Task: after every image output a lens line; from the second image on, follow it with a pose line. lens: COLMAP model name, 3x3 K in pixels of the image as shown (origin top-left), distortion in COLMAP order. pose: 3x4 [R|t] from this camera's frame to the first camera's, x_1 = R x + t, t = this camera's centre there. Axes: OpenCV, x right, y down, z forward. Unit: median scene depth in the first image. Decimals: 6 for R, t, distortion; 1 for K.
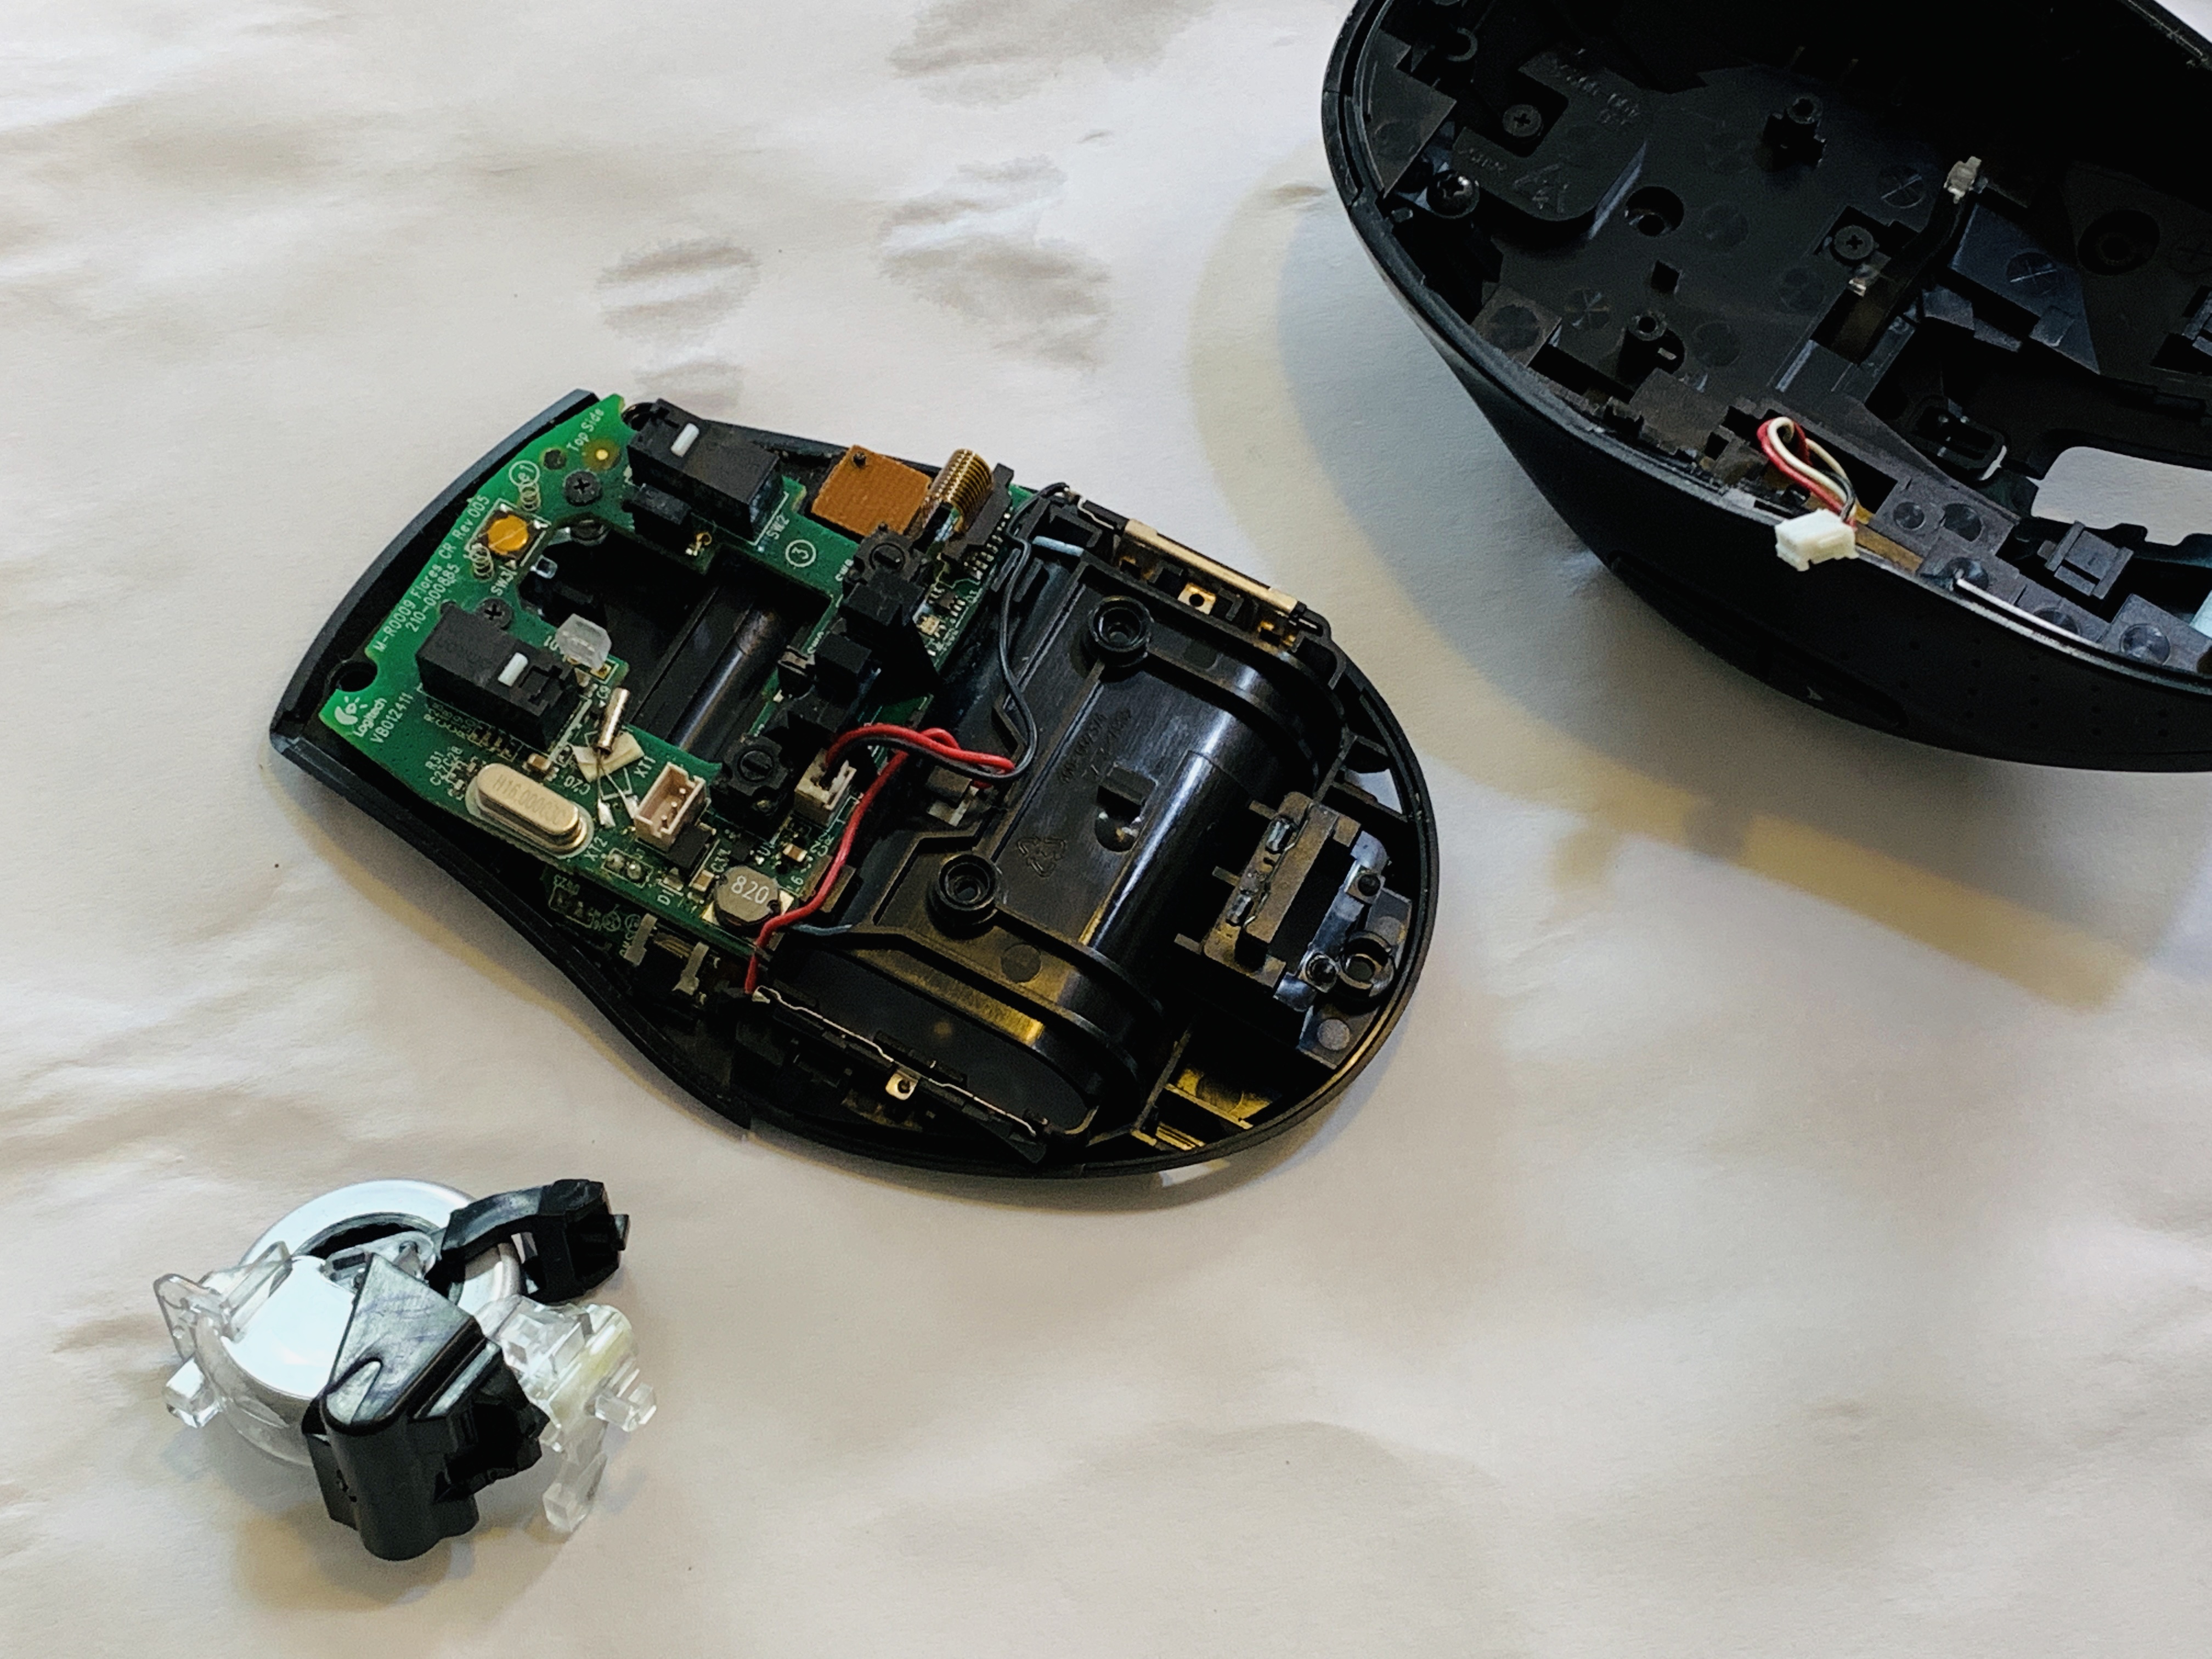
lens RADIAL K [[3475.0, 0, 1106.0], [0, 3475.0, 829.5], [0, 0, 1]] dist [0.171387, -0.643865]
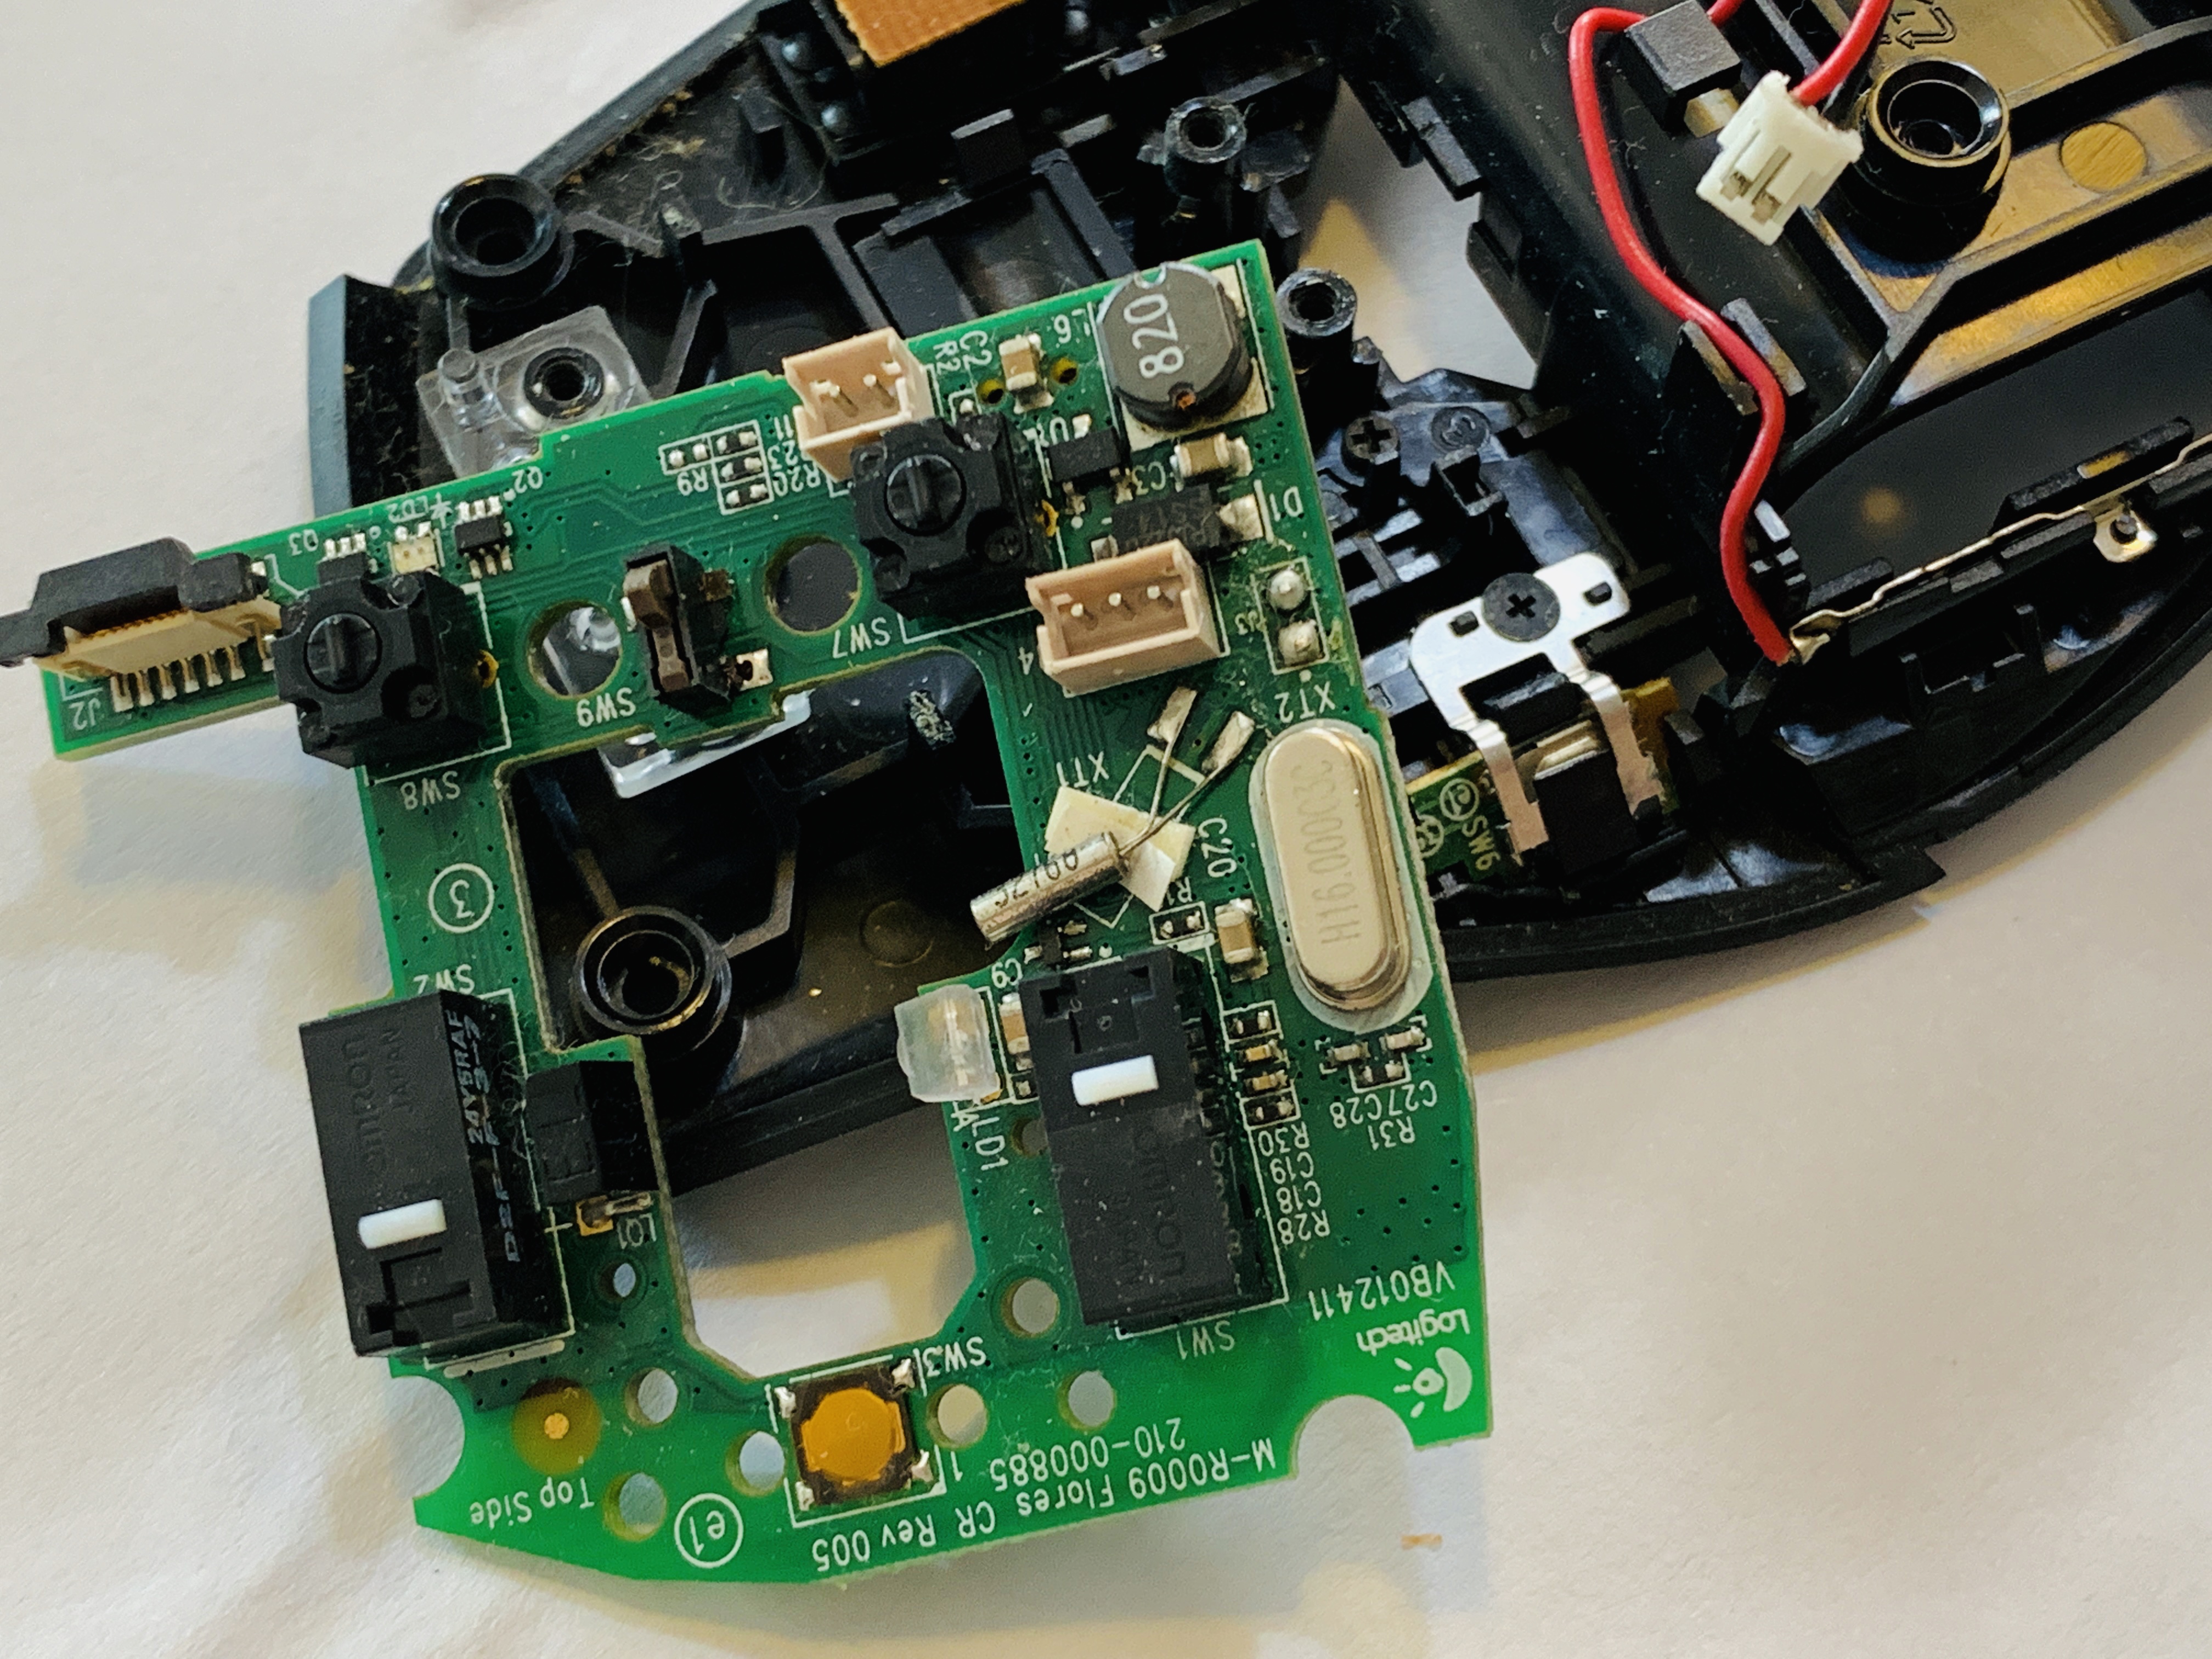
lens RADIAL K [[3475.0, 0, 1106.0], [0, 3475.0, 829.5], [0, 0, 1]] dist [0.171387, -0.643865]
pose [[-0.640732, -0.740950, 0.201136, -0.225631], [0.754463, -0.559088, 0.343811, -0.167600], [-0.142294, 0.372041, 0.917245, 0.604321]]
